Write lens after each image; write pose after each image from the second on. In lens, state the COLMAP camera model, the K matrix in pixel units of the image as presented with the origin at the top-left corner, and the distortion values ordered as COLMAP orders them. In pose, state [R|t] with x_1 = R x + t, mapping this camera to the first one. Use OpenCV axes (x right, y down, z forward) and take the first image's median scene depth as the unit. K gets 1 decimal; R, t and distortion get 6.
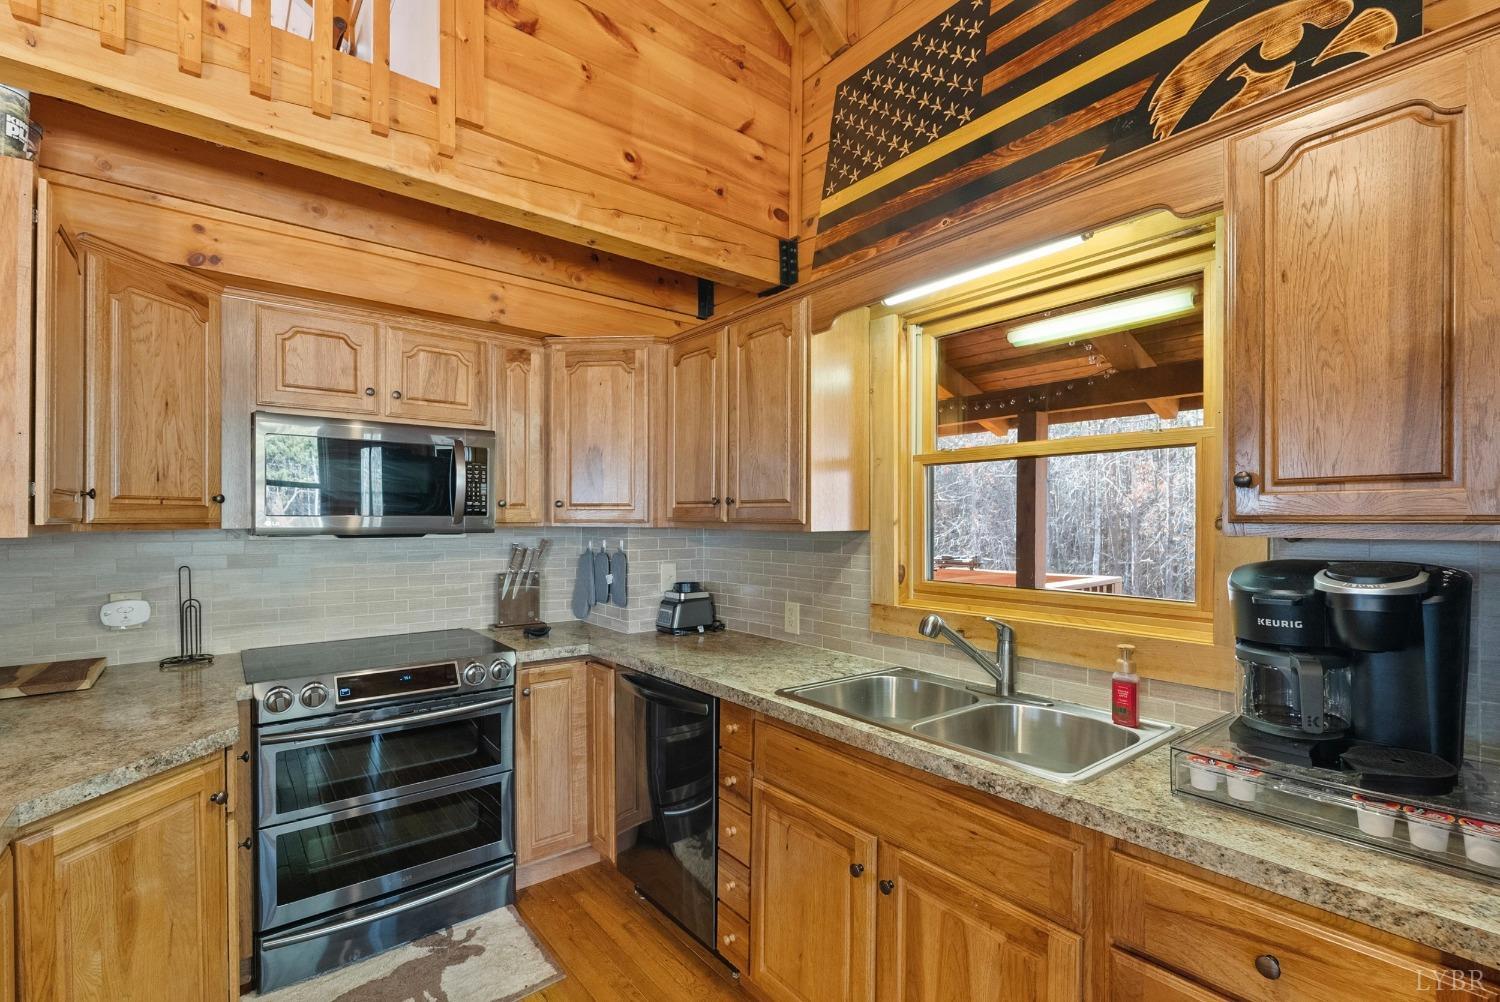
lens RADIAL K [[670.6, 0, 755.9], [0, 670.6, 515.8], [0, 0, 1]] dist [-0.014356, 0.001868]
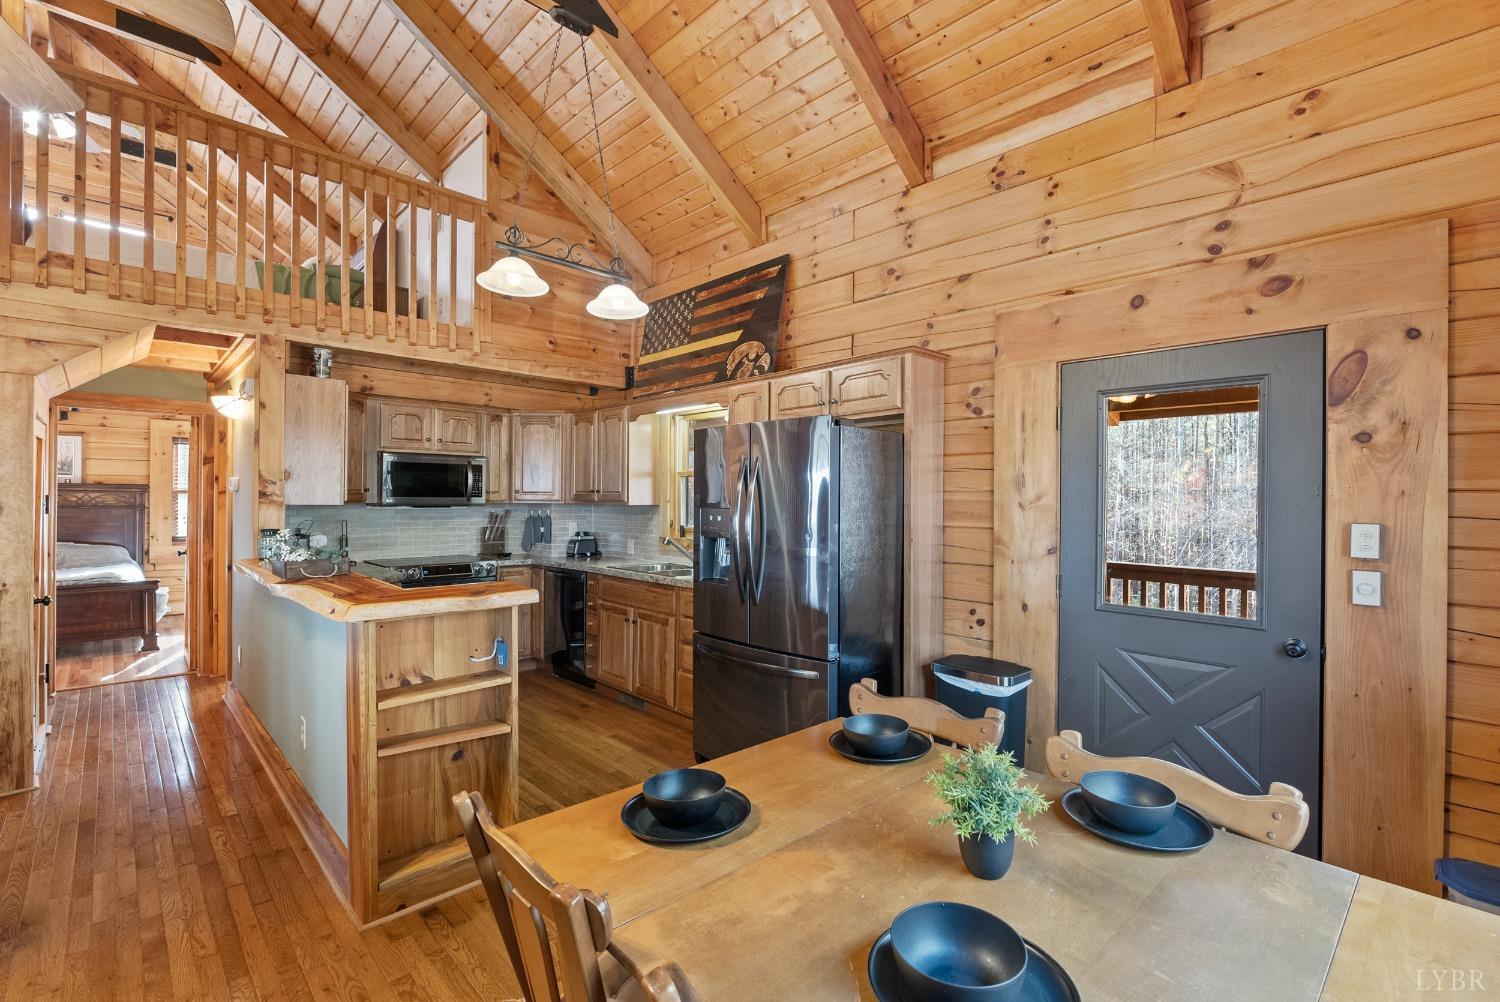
lens RADIAL K [[670.6, 0, 757.9], [0, 670.6, 495.5], [0, 0, 1]] dist [-0.014356, 0.001868]
pose [[0.995646, 0.005135, 0.093069, 0.298776], [-0.005105, 0.999987, -0.000565, -0.010780], [-0.093071, 0.000087, 0.995660, -1.324572]]
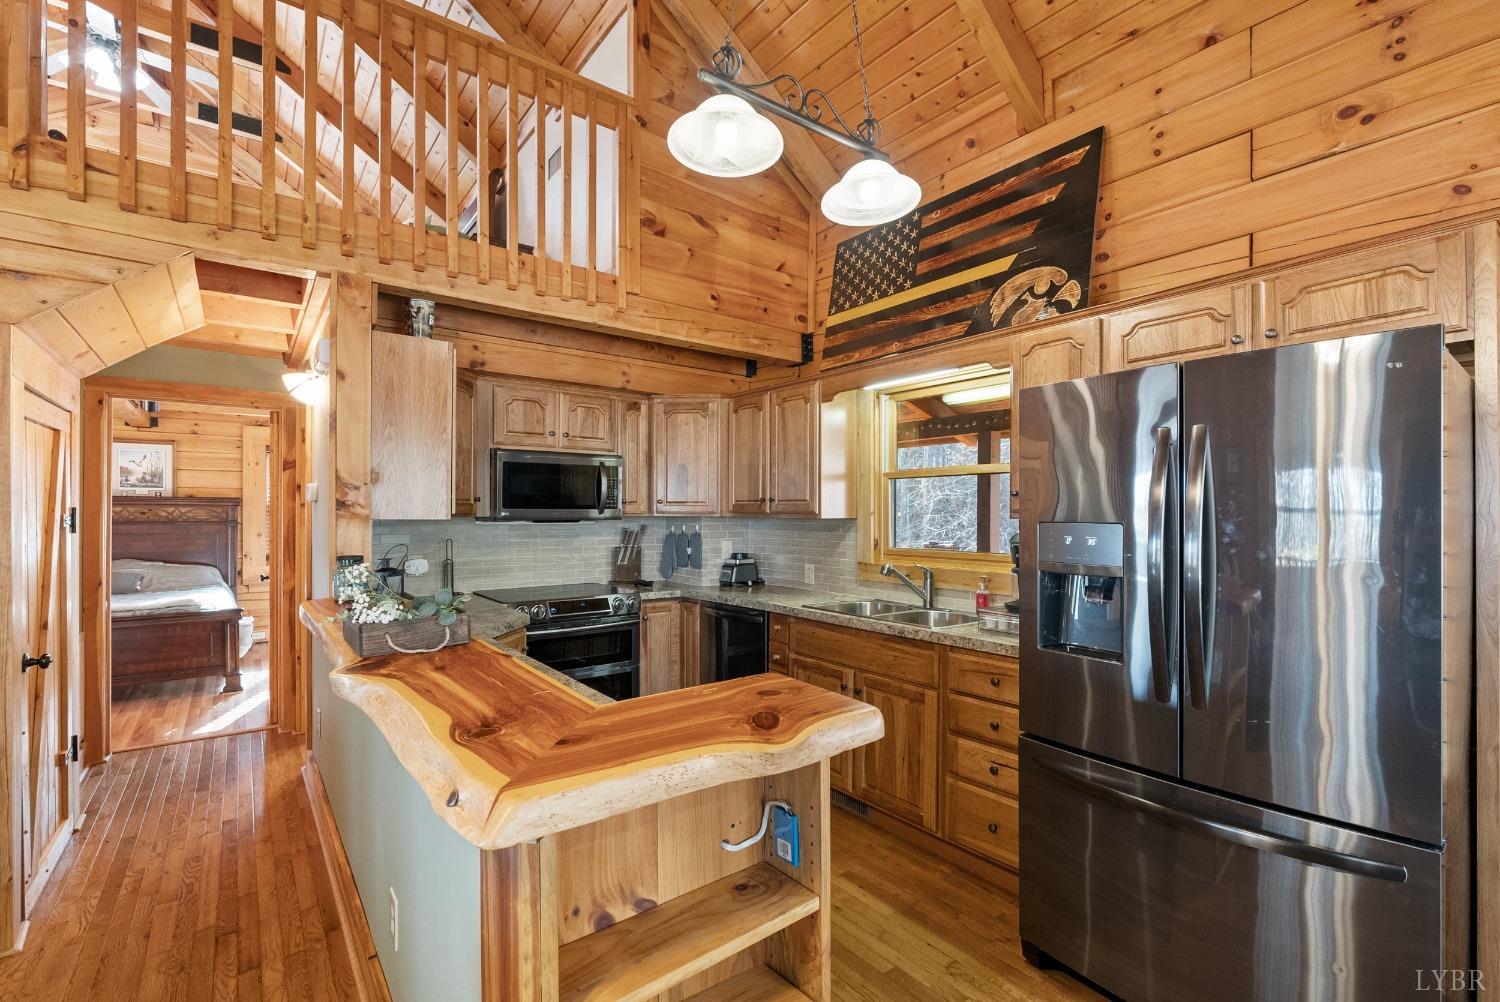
lens RADIAL K [[670.6, 0, 752.8], [0, 670.6, 507.2], [0, 0, 1]] dist [-0.014356, 0.001868]
pose [[0.999692, -0.000301, -0.024826, -0.046939], [0.000229, 0.999996, -0.002905, -0.000209], [0.024826, 0.002898, 0.999688, -0.674165]]
